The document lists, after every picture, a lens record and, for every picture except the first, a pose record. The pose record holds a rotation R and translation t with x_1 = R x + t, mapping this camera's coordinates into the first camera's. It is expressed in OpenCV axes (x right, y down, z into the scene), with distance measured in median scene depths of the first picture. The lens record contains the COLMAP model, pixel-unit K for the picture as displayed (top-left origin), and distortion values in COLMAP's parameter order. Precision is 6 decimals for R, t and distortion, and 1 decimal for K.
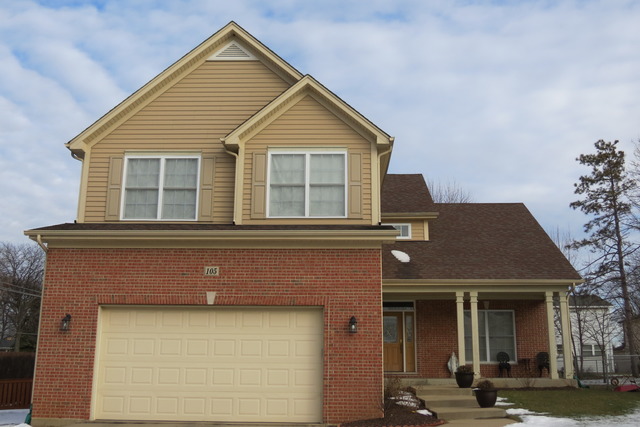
lens RADIAL K [[695.3, 0, 320.0], [0, 695.3, 213.5], [0, 0, 1]] dist [0.007937, 0.004546]
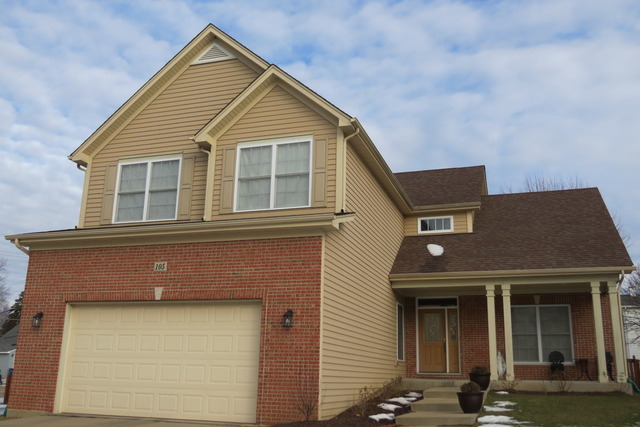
lens RADIAL K [[624.0, 0, 320.0], [0, 624.0, 213.5], [0, 0, 1]] dist [0.004692, -0.001988]
pose [[0.954076, -0.061817, -0.293118, 0.292503], [0.053824, 0.997928, -0.035263, 0.044715], [0.294691, 0.017867, 0.955426, 0.184286]]
